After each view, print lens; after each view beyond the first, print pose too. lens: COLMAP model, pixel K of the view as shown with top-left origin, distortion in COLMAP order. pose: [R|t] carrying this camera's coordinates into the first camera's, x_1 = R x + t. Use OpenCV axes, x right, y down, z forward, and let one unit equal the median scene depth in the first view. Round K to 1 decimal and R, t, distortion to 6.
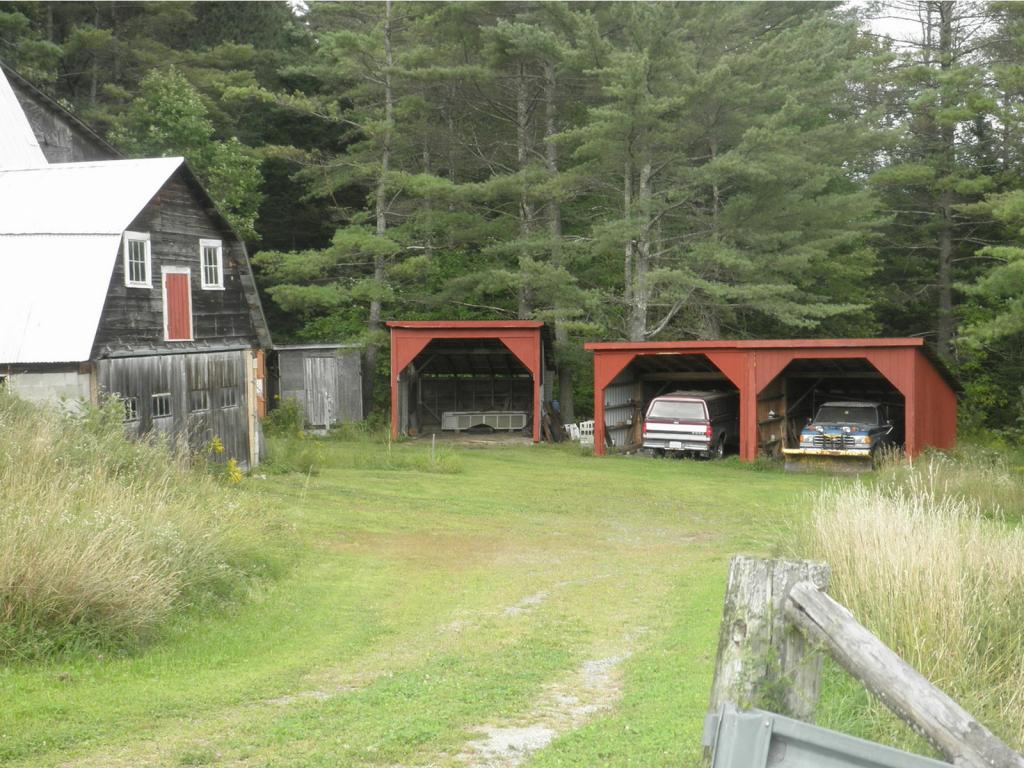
lens RADIAL K [[1852.1, 0, 512.0], [0, 1852.1, 384.0], [0, 0, 1]] dist [0.002991, 0.021554]
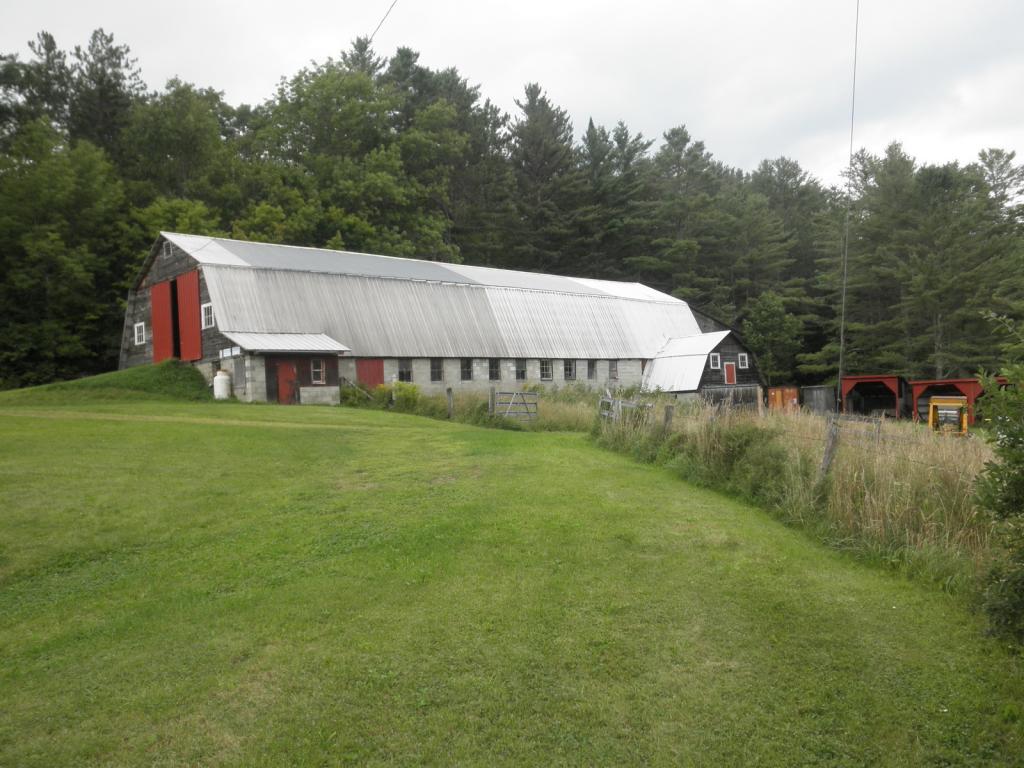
lens RADIAL K [[837.0, 0, 512.0], [0, 837.0, 384.0], [0, 0, 1]] dist [-0.042585, 0.007084]
pose [[0.836968, -0.033510, -0.546225, 0.273688], [0.013634, 0.999091, -0.040402, 0.028857], [0.547082, 0.026368, 0.836664, -0.434261]]
